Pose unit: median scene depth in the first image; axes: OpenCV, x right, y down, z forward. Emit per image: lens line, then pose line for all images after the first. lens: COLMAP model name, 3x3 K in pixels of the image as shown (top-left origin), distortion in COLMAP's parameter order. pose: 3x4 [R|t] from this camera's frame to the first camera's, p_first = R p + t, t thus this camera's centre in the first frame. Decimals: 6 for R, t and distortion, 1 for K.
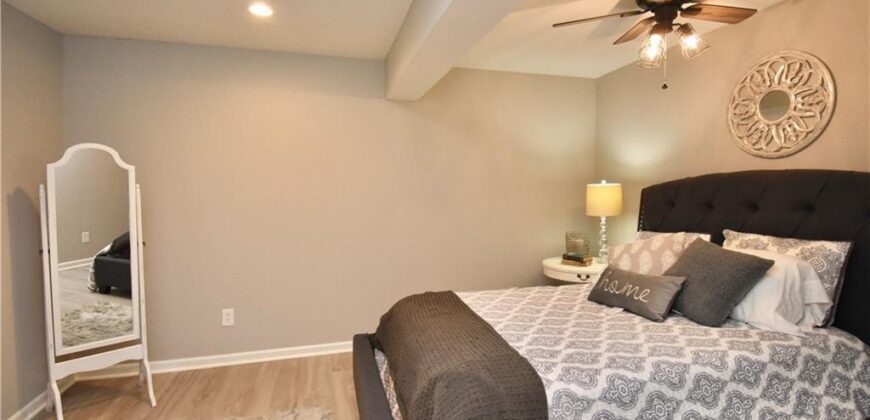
lens RADIAL K [[409.1, 0, 442.8], [0, 409.1, 208.9], [0, 0, 1]] dist [-0.001417, -0.000351]
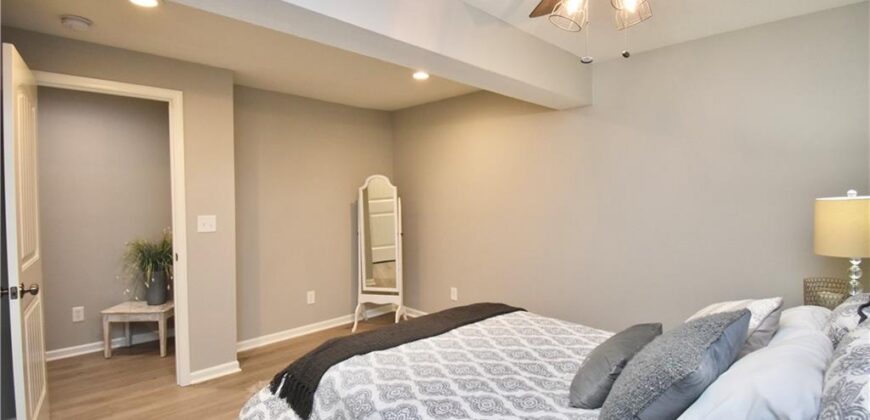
lens RADIAL K [[409.1, 0, 442.8], [0, 409.1, 208.9], [0, 0, 1]] dist [-0.001417, -0.000351]
pose [[0.482534, 0.026110, -0.875488, 0.769511], [-0.041383, 0.999119, 0.006988, -0.034477], [0.874899, 0.032859, 0.483190, 0.364729]]
